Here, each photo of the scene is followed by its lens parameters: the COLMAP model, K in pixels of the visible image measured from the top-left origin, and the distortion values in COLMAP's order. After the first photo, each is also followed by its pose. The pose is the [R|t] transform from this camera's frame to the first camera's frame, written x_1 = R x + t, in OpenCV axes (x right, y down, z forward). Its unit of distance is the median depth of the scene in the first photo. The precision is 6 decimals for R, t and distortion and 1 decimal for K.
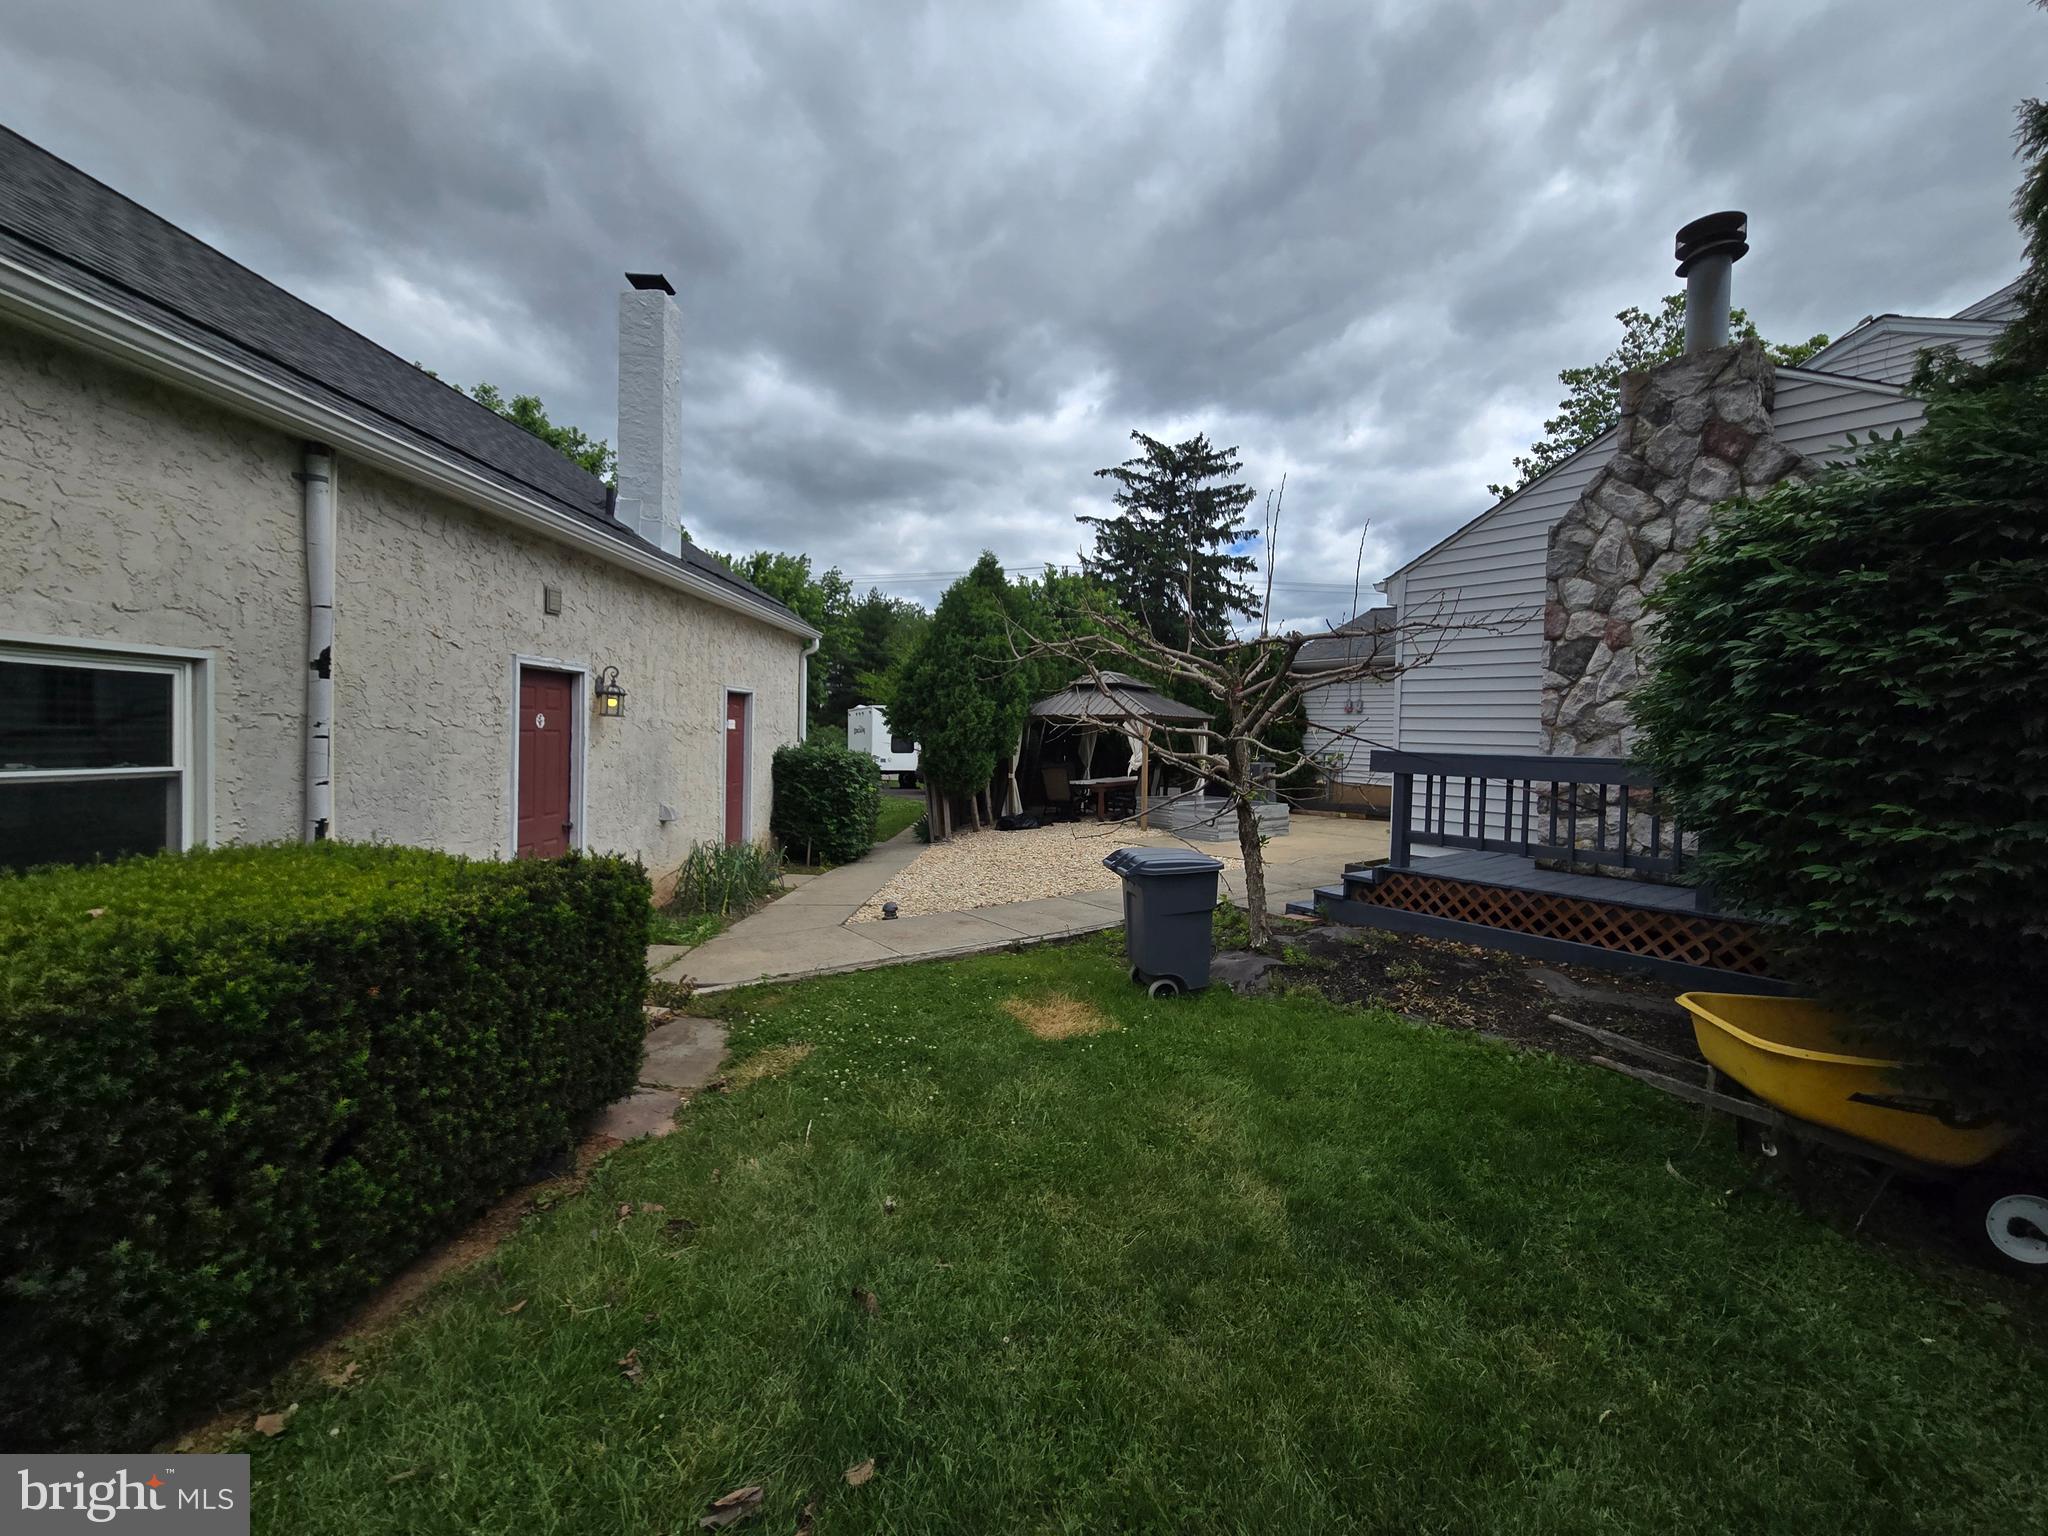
lens RADIAL K [[843.3, 0, 1029.7], [0, 843.3, 751.9], [0, 0, 1]] dist [-0.002069, 0.001129]
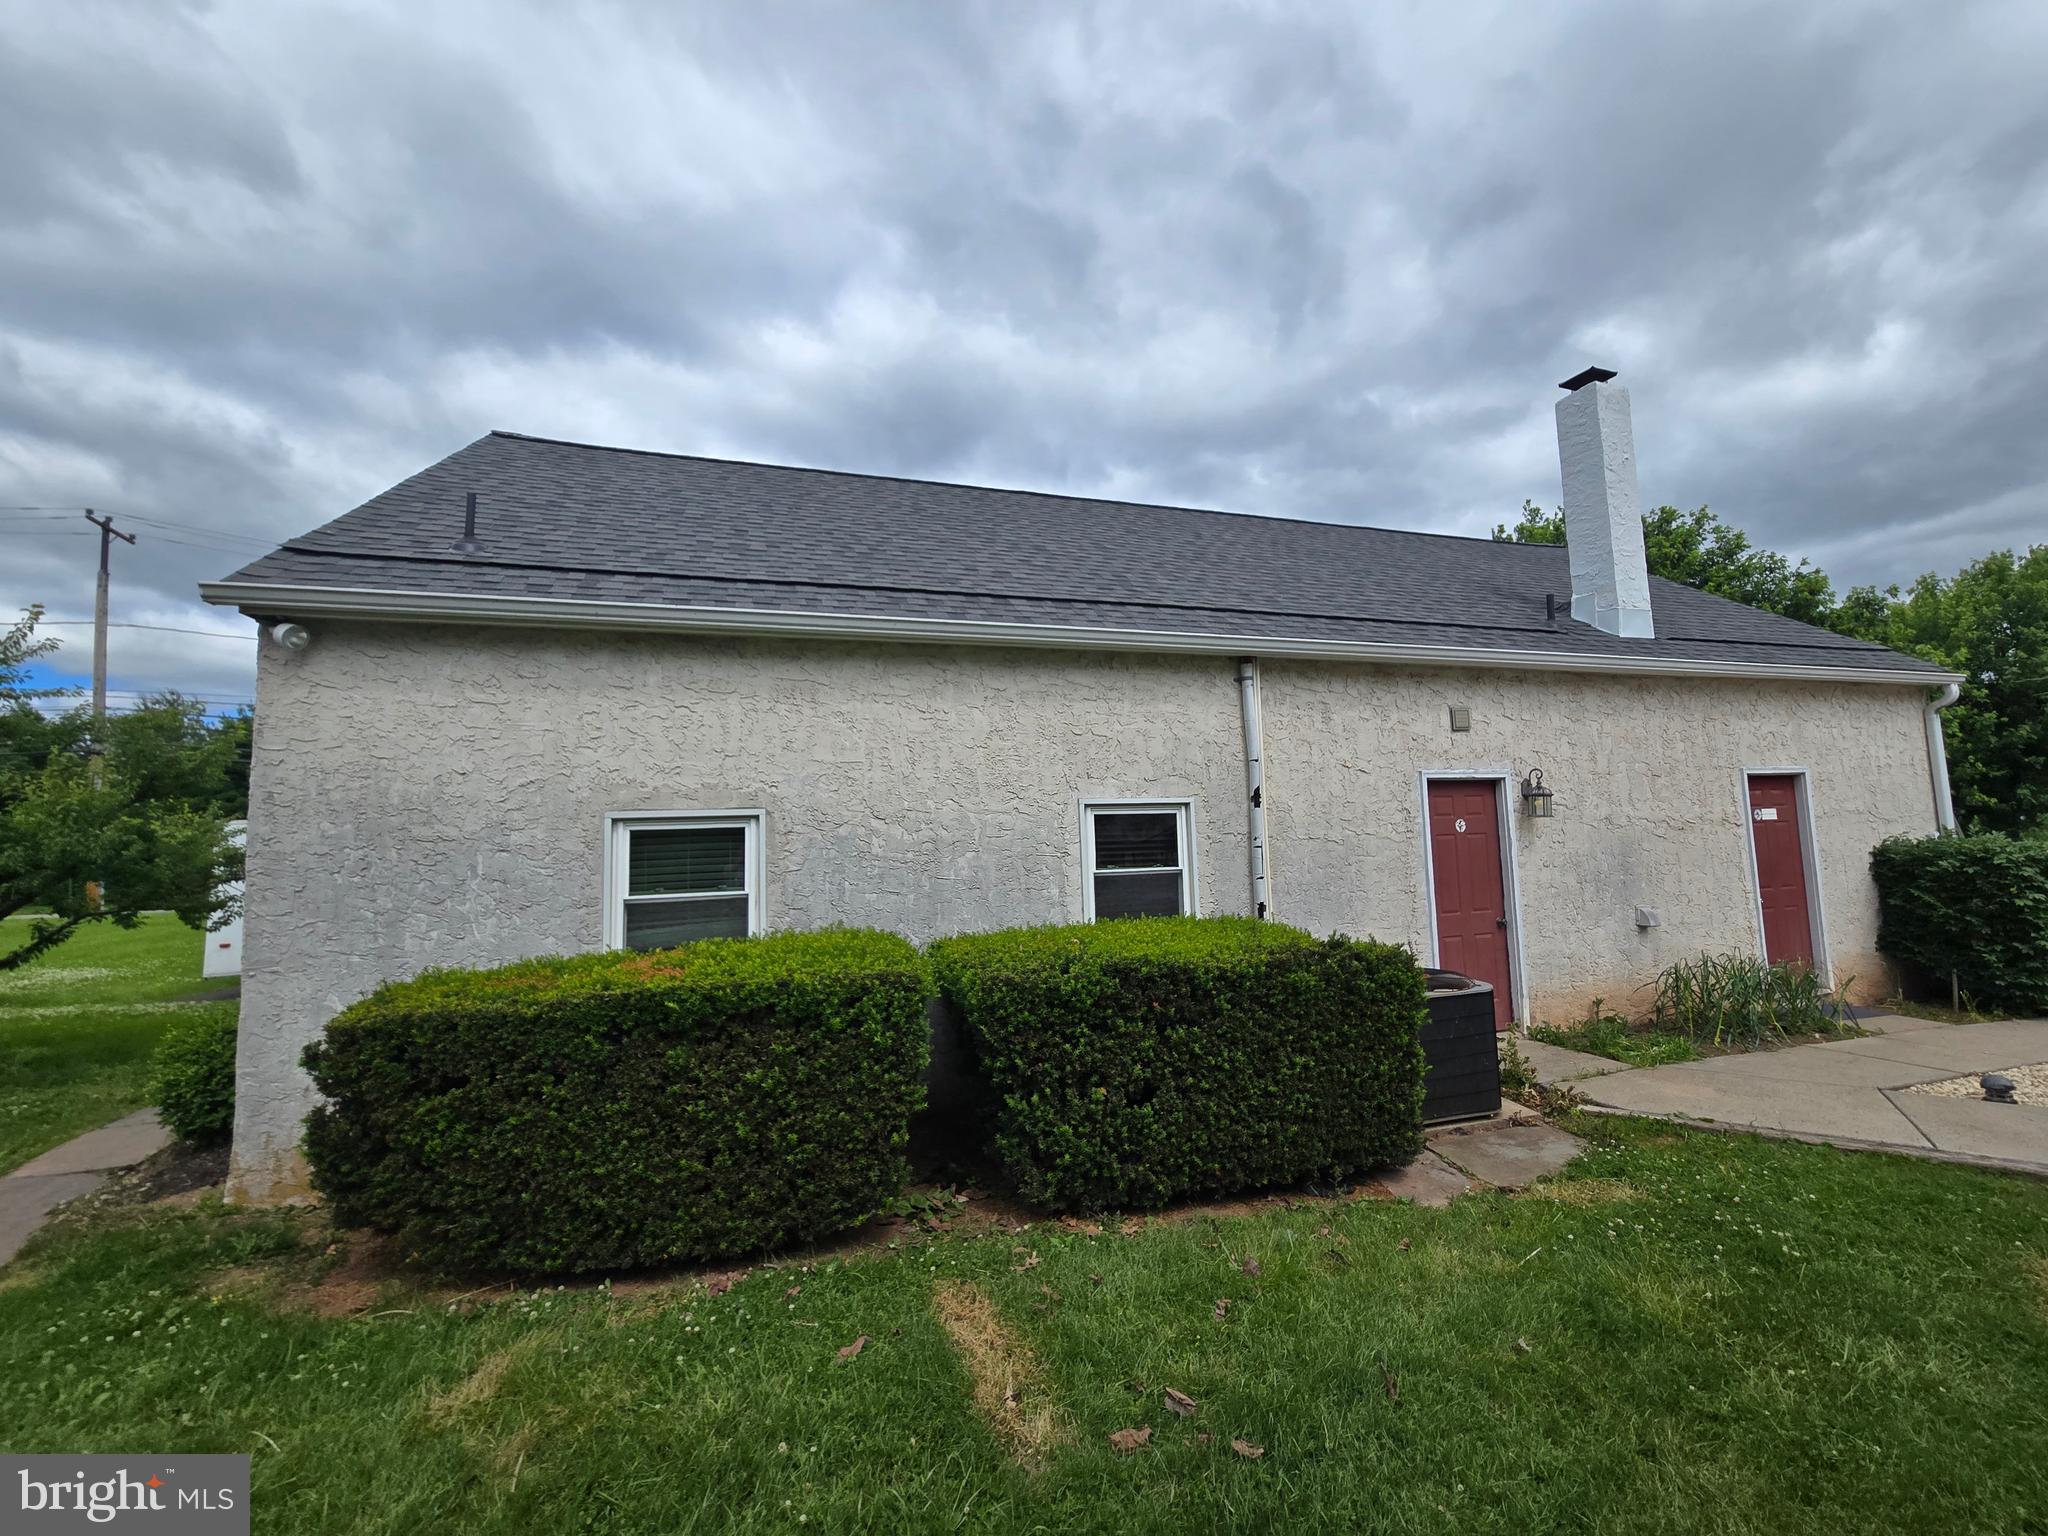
lens RADIAL K [[843.3, 0, 1029.7], [0, 843.3, 751.9], [0, 0, 1]] dist [-0.002069, 0.001129]
pose [[0.329603, -0.121900, -0.936217, 0.379563], [0.015505, 0.992195, -0.123730, -0.005046], [0.943992, 0.026266, 0.328920, 0.101368]]
